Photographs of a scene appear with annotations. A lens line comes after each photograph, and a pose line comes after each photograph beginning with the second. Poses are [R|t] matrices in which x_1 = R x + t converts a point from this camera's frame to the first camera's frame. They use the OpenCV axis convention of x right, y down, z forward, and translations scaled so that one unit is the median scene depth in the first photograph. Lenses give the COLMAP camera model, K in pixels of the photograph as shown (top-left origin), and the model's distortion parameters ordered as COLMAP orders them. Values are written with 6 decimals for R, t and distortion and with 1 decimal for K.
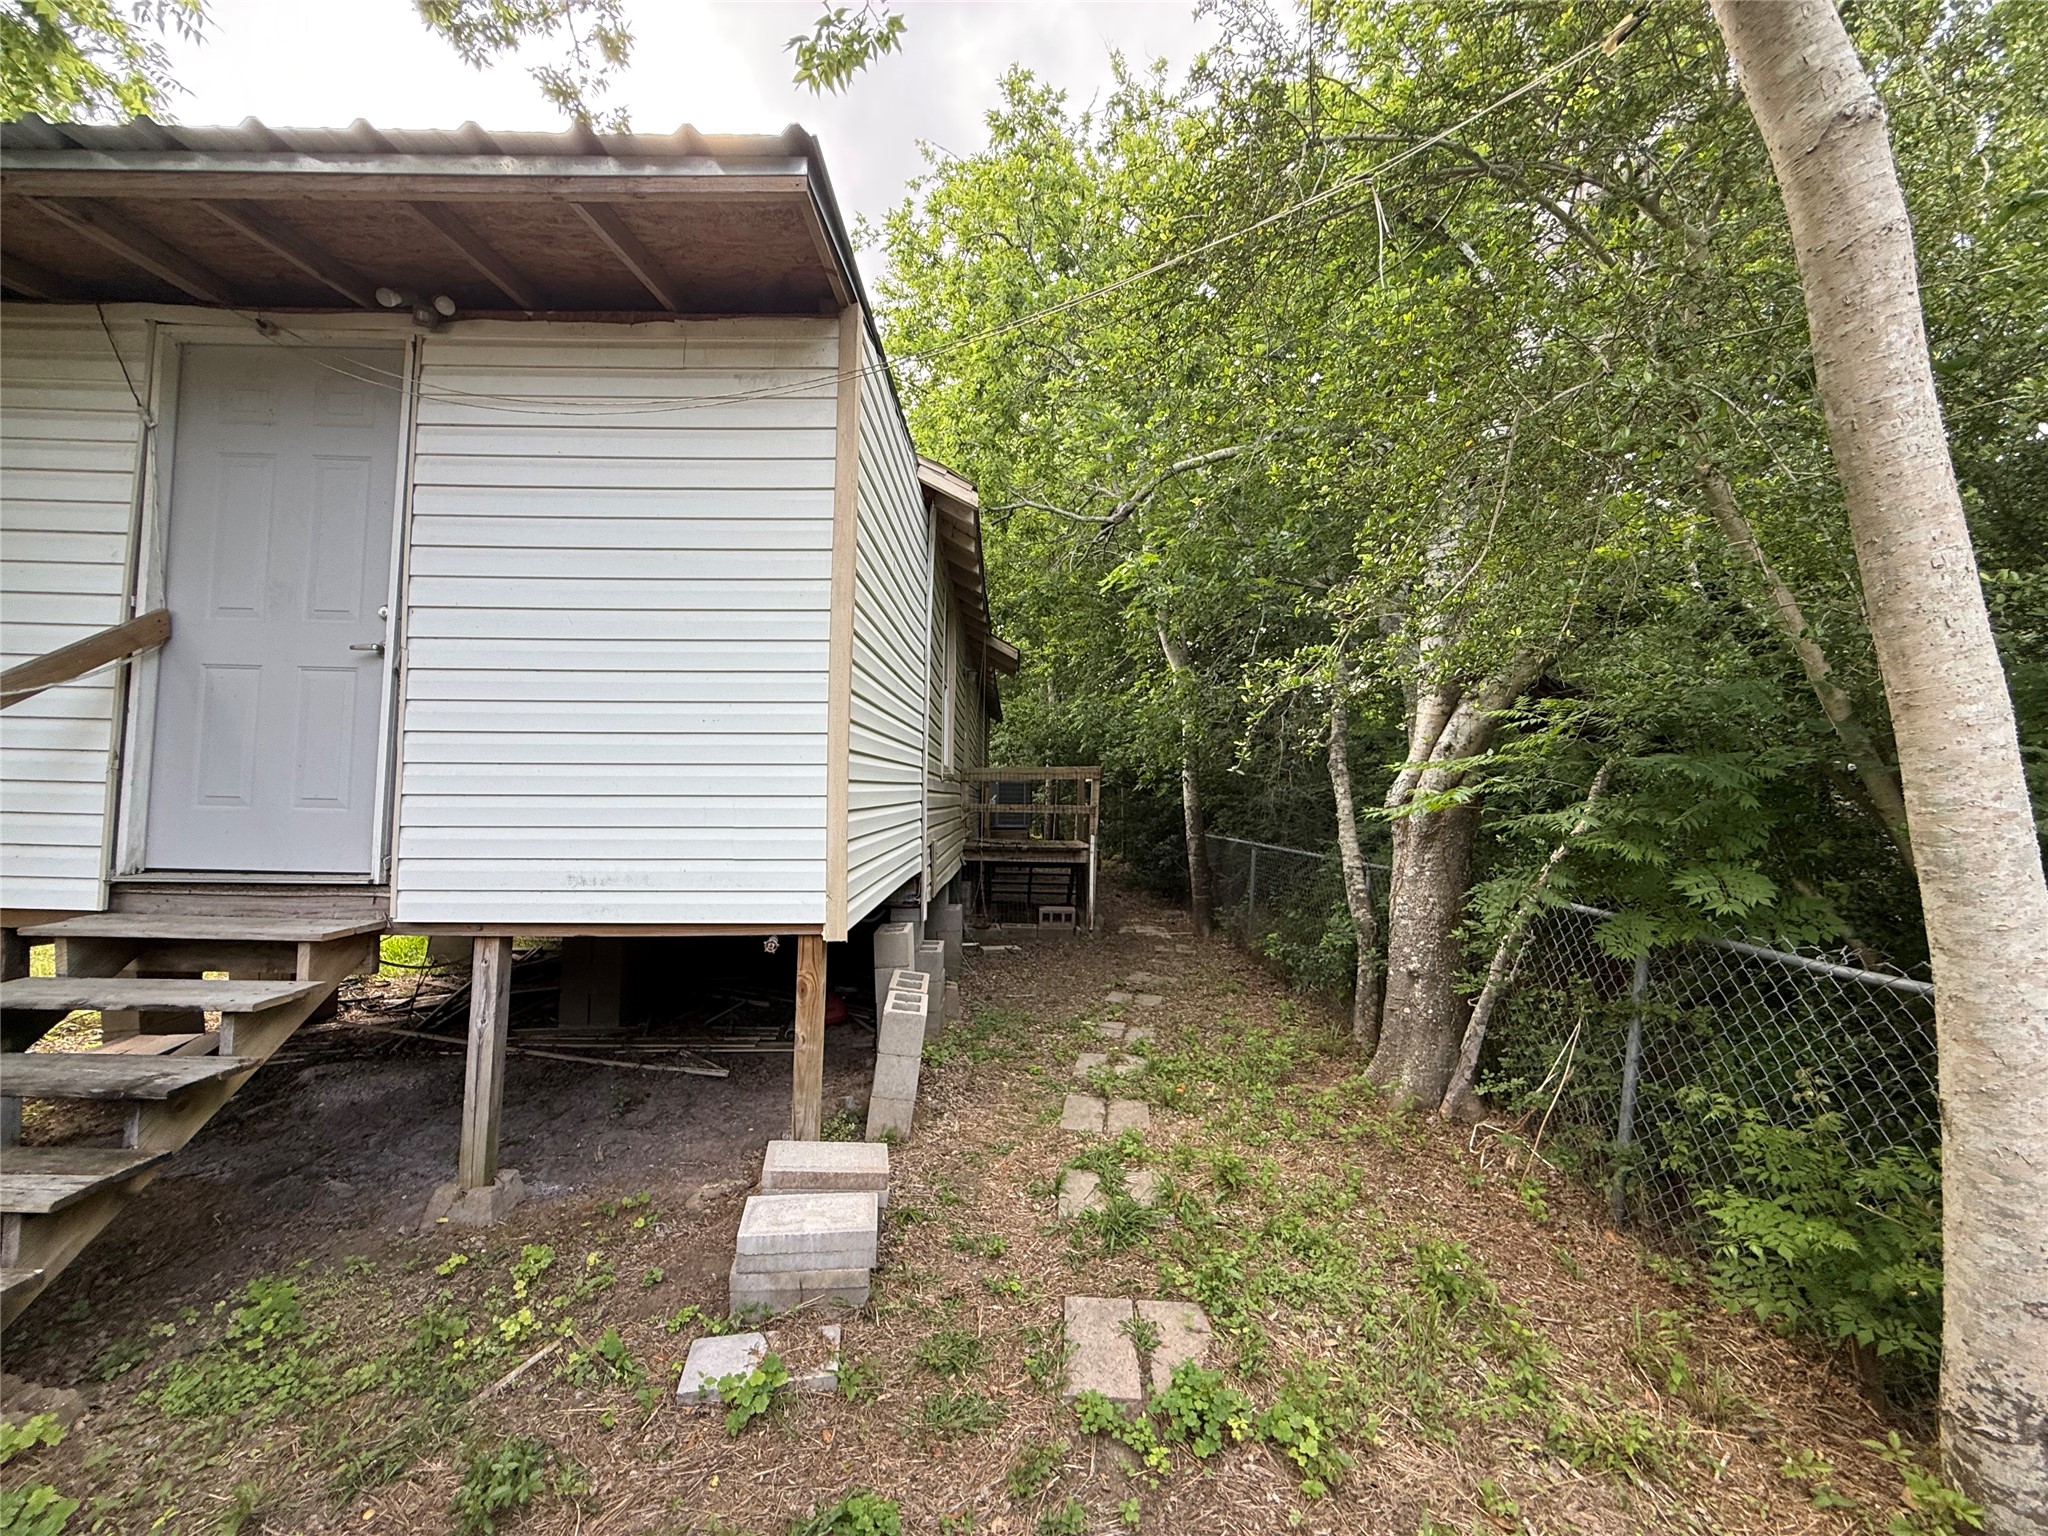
lens RADIAL K [[810.5, 0, 1014.9], [0, 810.5, 763.8], [0, 0, 1]] dist [0.000405, -0.000963]
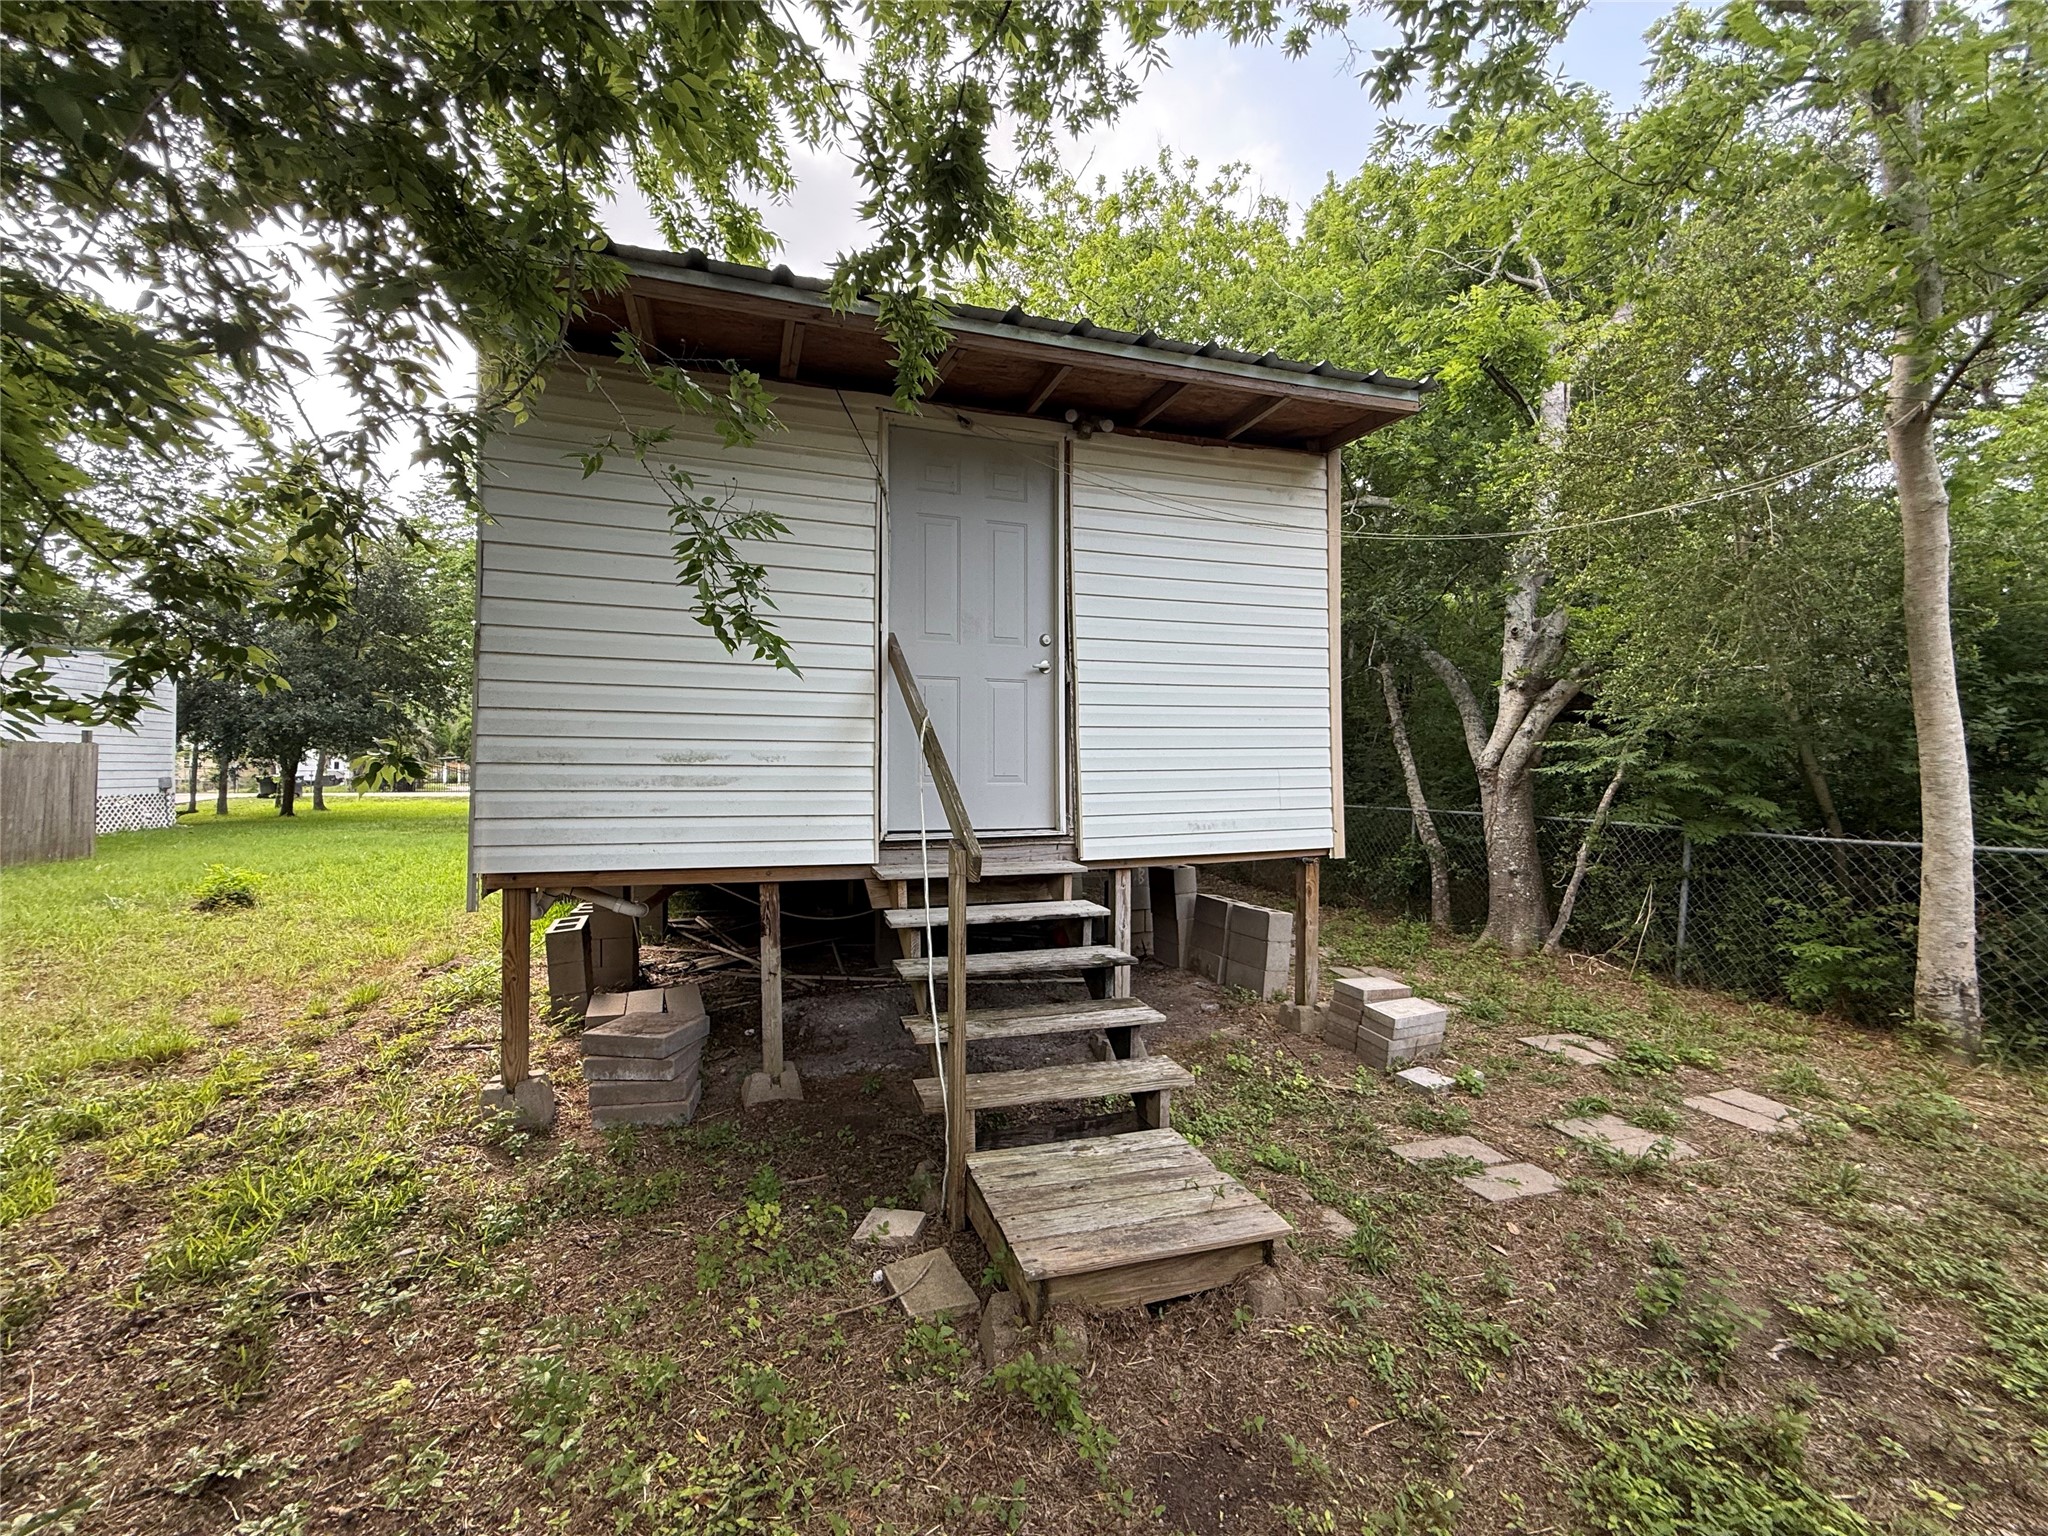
lens RADIAL K [[810.5, 0, 1014.9], [0, 810.5, 763.8], [0, 0, 1]] dist [0.000405, -0.000963]
pose [[0.955086, -0.015592, 0.295917, -1.256394], [0.004436, 0.999255, 0.038334, -0.029835], [-0.296294, -0.035299, 0.954444, -0.315213]]
